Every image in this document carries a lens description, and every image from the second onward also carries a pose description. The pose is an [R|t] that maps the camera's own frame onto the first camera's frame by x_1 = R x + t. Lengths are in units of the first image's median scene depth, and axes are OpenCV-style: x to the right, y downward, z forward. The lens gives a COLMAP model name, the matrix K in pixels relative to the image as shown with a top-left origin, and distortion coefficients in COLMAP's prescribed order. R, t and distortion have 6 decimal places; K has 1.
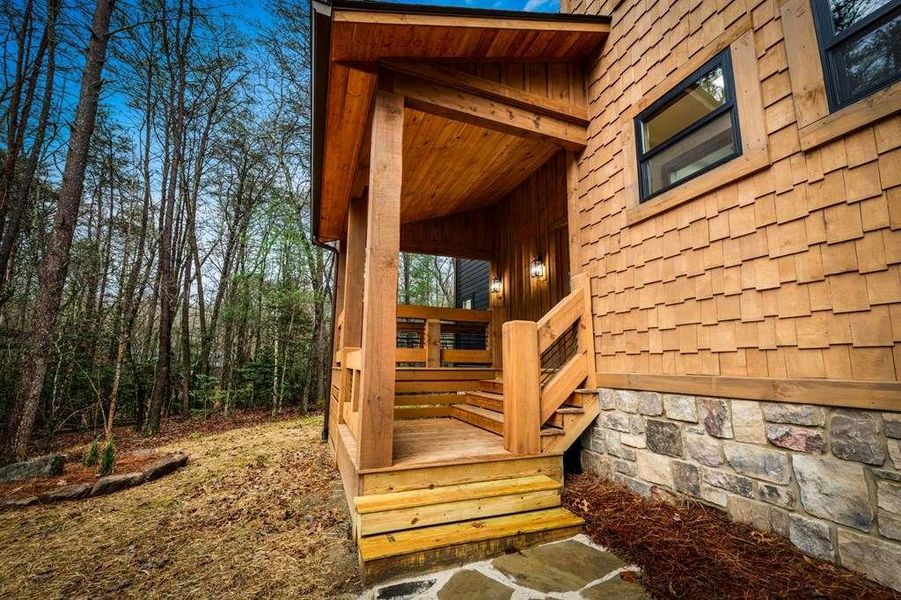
lens RADIAL K [[357.9, 0, 451.3], [0, 357.9, 288.3], [0, 0, 1]] dist [0.005174, -0.001194]
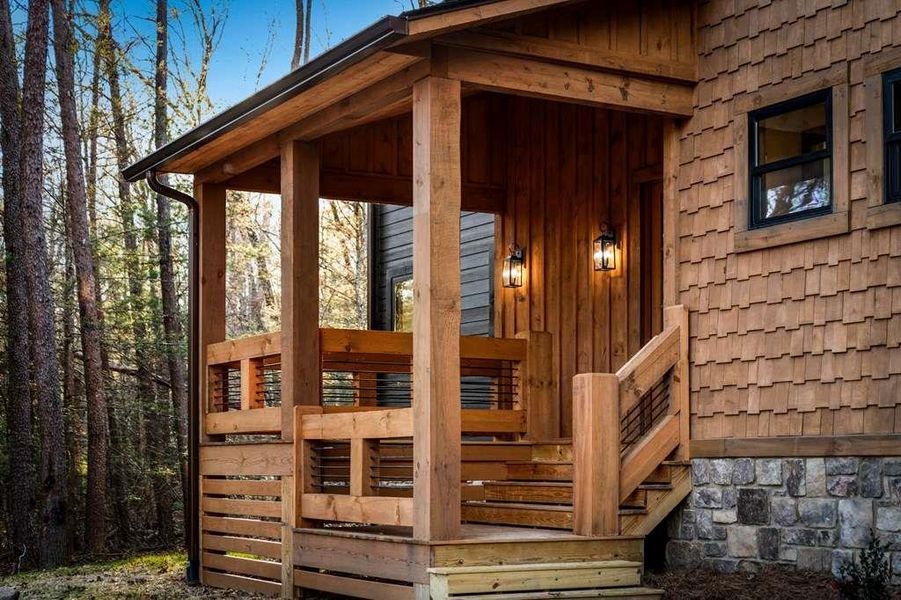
lens RADIAL K [[1434.9, 0, 424.7], [0, 1434.9, 260.0], [0, 0, 1]] dist [-0.094543, 0.000000]
pose [[0.988833, 0.014794, 0.148295, -0.695777], [-0.025004, 0.997425, 0.067224, -0.383129], [-0.146918, -0.070181, 0.986656, -2.154174]]
